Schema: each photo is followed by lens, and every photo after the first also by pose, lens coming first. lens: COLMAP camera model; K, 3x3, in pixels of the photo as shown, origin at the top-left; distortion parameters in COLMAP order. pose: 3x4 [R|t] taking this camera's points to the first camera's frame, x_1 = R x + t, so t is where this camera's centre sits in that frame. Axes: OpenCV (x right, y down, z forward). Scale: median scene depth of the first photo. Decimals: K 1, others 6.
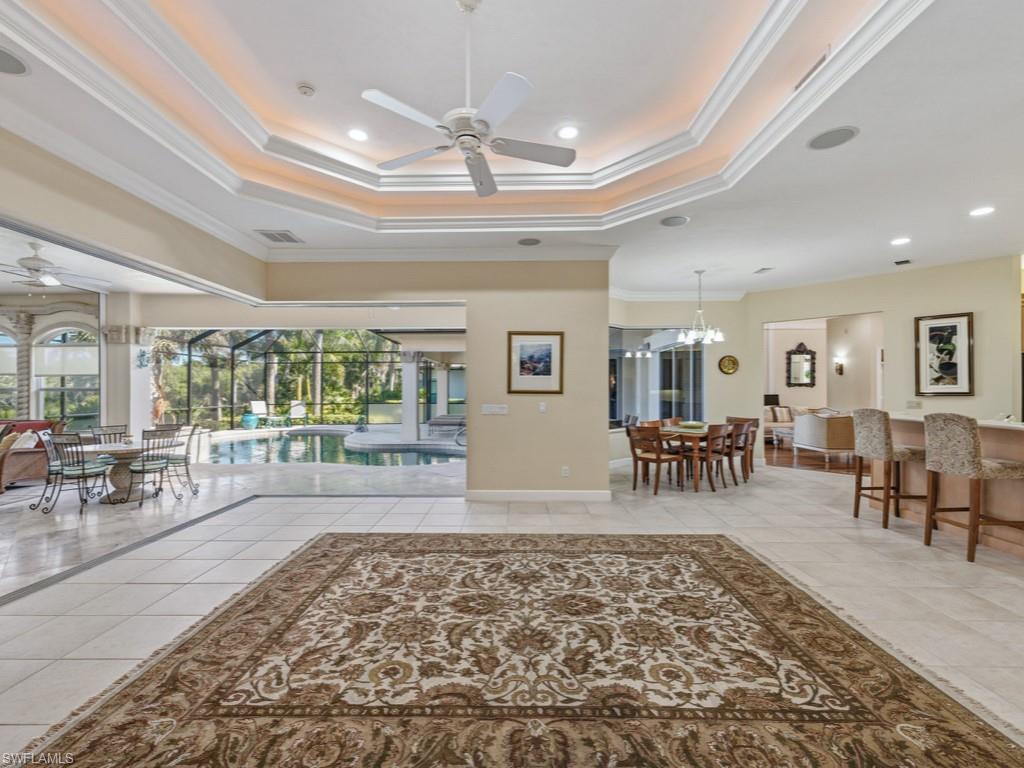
lens RADIAL K [[449.6, 0, 505.2], [0, 449.6, 384.6], [0, 0, 1]] dist [0.009986, -0.001571]
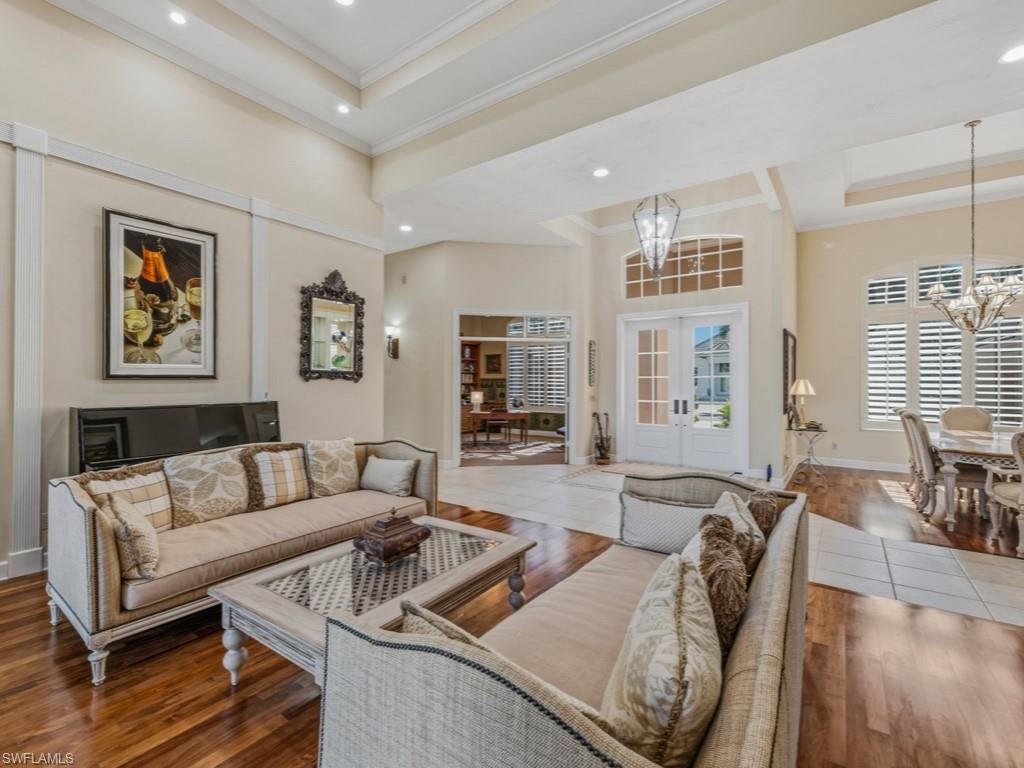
lens RADIAL K [[449.6, 0, 508.3], [0, 449.6, 380.2], [0, 0, 1]] dist [0.009986, -0.001571]
pose [[0.561001, 0.004900, 0.827801, 0.821910], [-0.012813, 0.999914, 0.002765, 0.003698], [-0.827716, -0.012158, 0.561015, 1.293737]]
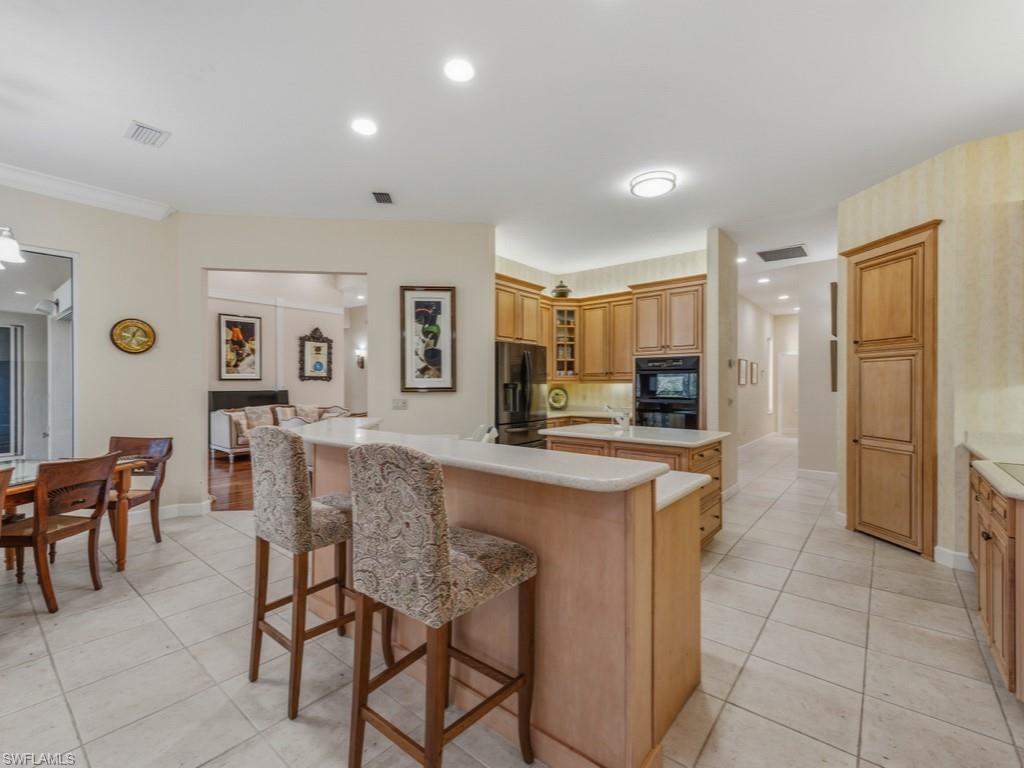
lens RADIAL K [[449.6, 0, 513.2], [0, 449.6, 387.7], [0, 0, 1]] dist [0.009986, -0.001571]
pose [[0.610794, -0.005283, 0.791772, 0.439997], [-0.009439, 0.999858, 0.013954, 0.005466], [-0.791733, -0.015997, 0.610658, 0.409488]]
